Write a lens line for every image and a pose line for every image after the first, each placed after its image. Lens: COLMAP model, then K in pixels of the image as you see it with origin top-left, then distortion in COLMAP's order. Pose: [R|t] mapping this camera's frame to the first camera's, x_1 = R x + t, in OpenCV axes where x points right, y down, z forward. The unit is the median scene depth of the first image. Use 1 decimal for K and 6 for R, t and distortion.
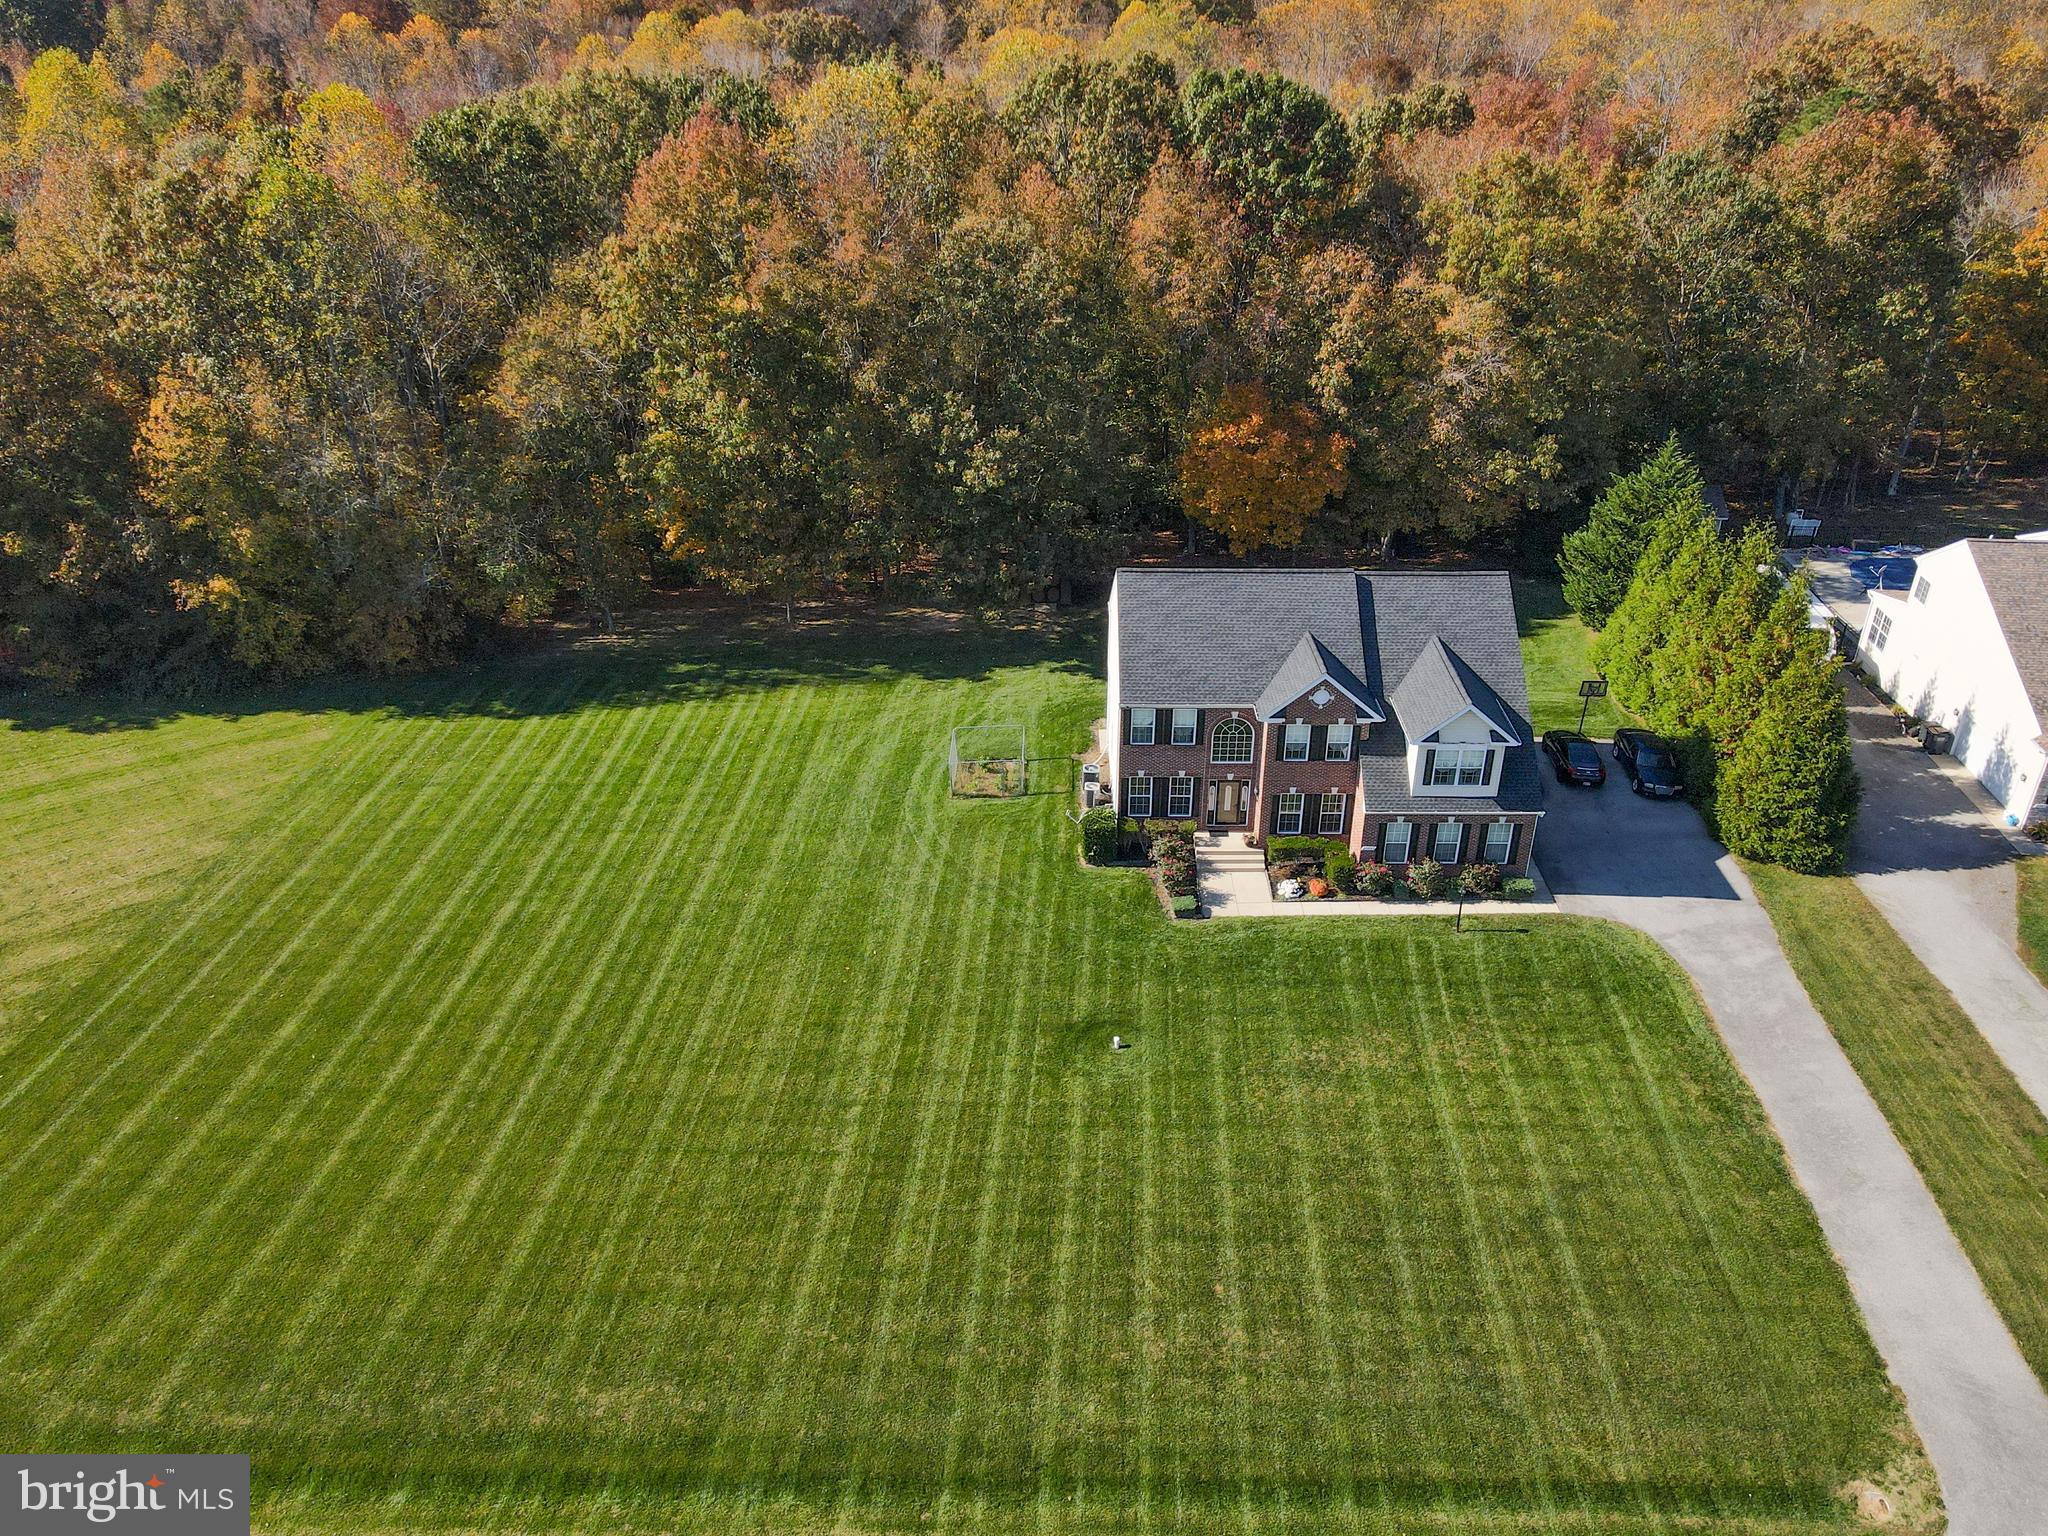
lens RADIAL K [[1557.2, 0, 1029.9], [0, 1557.2, 637.2], [0, 0, 1]] dist [0.017848, 0.002565]
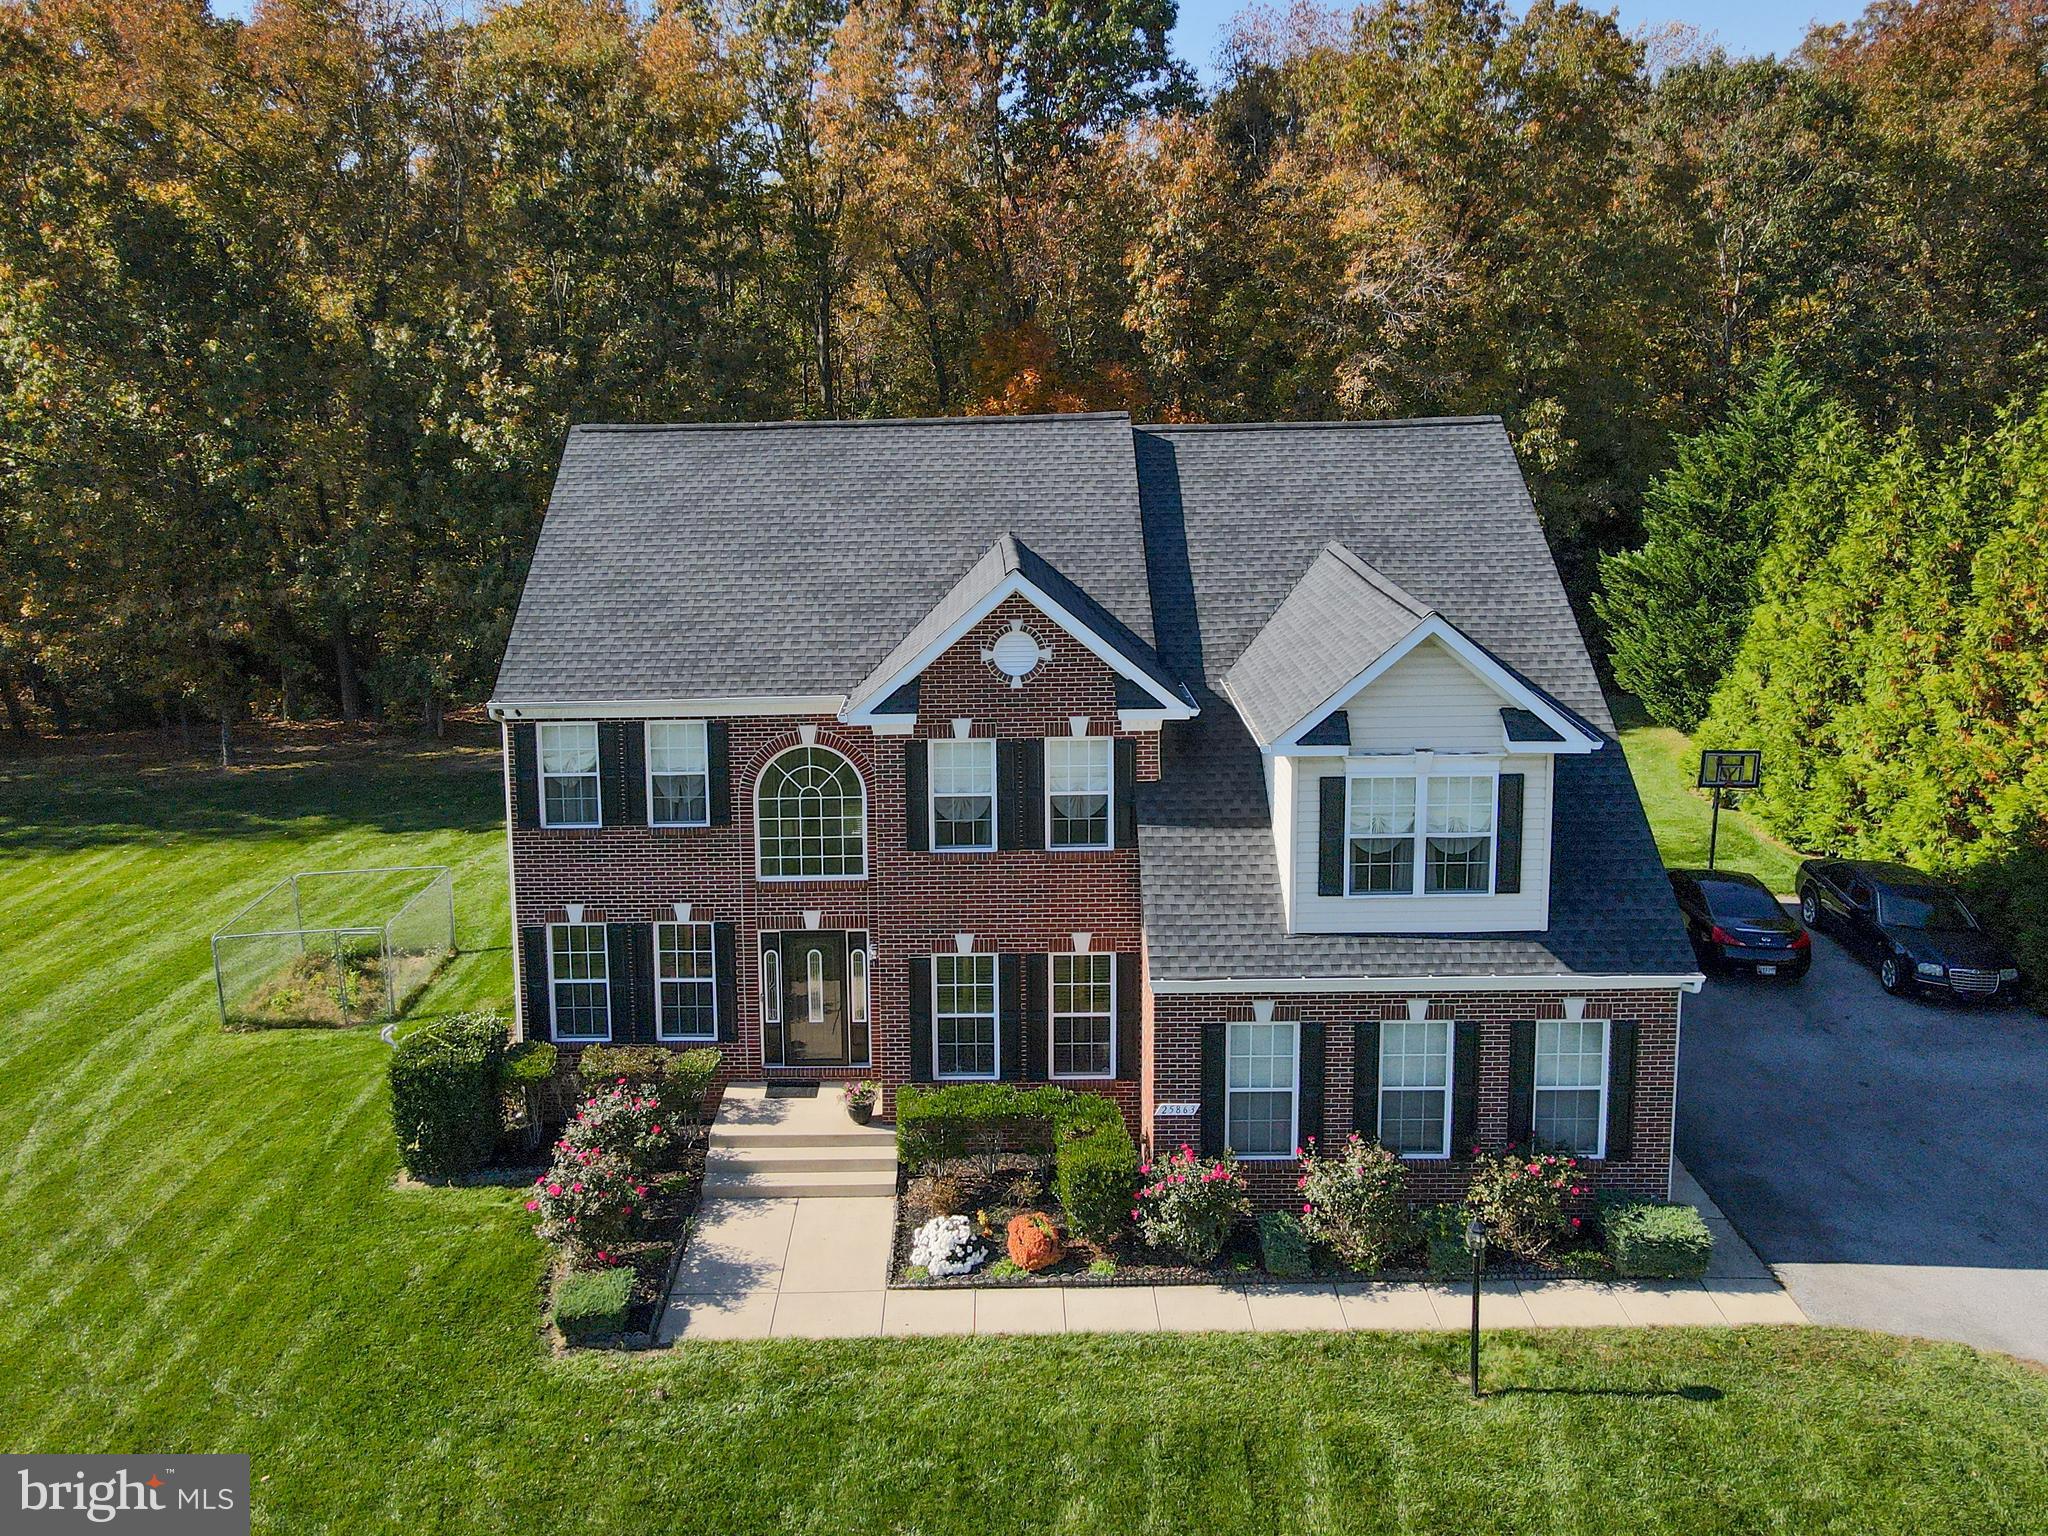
lens RADIAL K [[1593.3, 0, 933.4], [0, 1593.3, 496.4], [0, 0, 1]] dist [0.012681, 0.004270]
pose [[0.999322, -0.019768, -0.031072, 0.178695], [0.009178, 0.950785, -0.309715, 0.116450], [0.035665, 0.309220, 0.950322, 0.635369]]
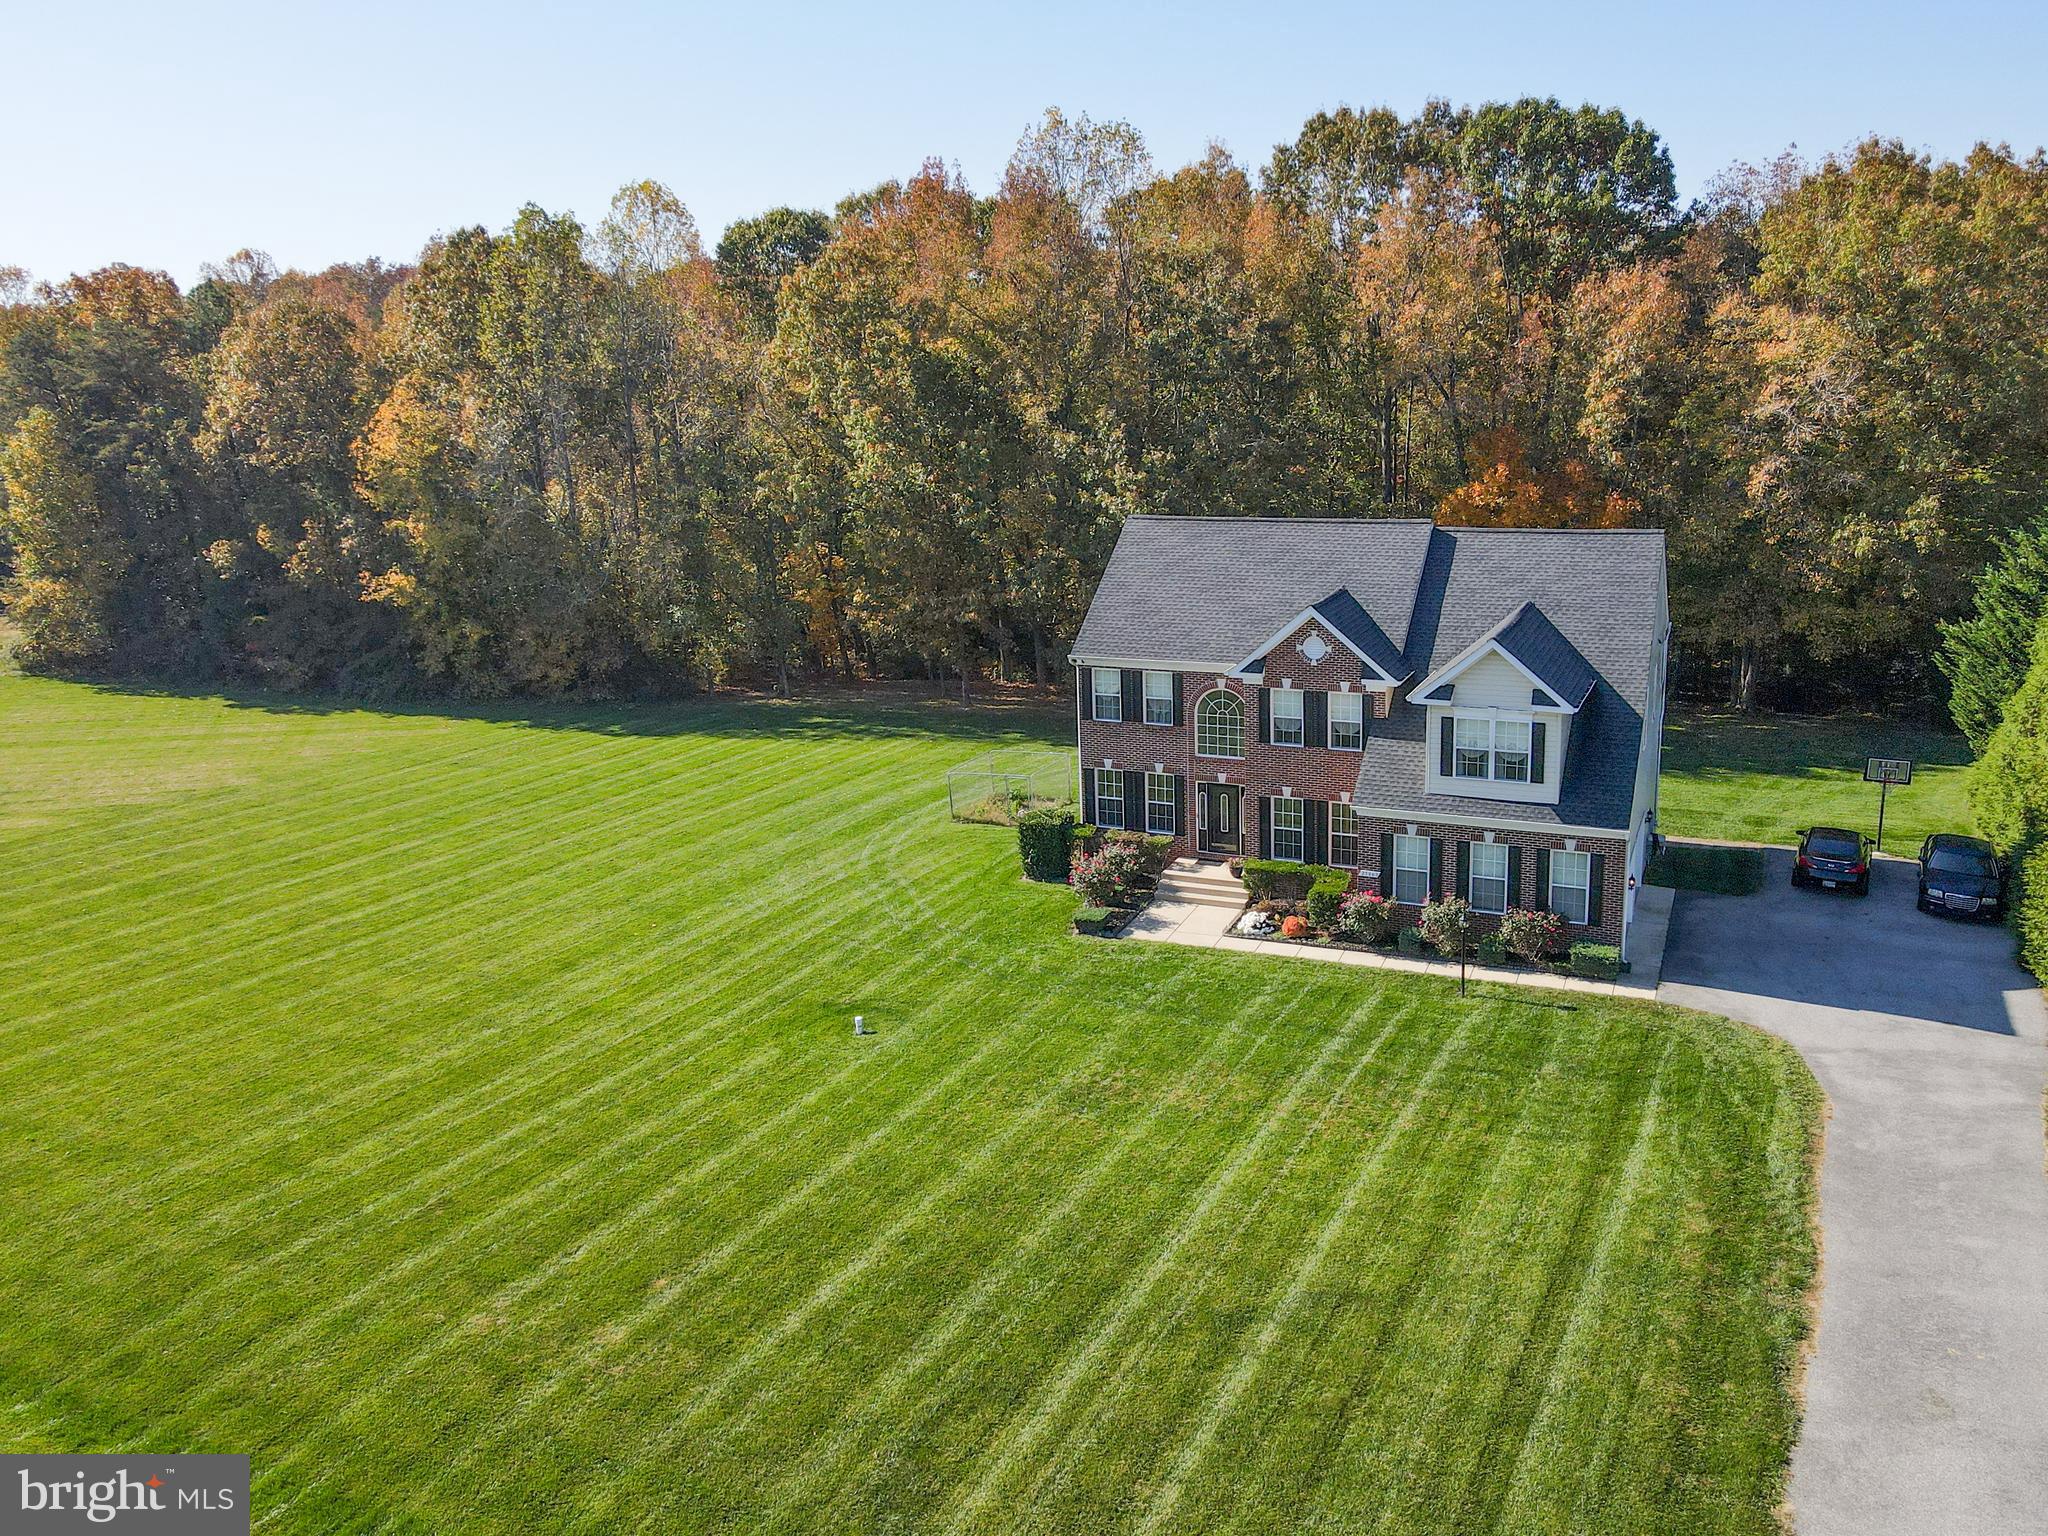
lens RADIAL K [[1557.2, 0, 1029.9], [0, 1557.2, 637.2], [0, 0, 1]] dist [0.017848, 0.002565]
pose [[0.912177, 0.046370, -0.407165, 0.354696], [-0.142872, 0.967222, -0.209925, 0.199671], [0.384085, 0.249661, 0.888903, 0.315899]]
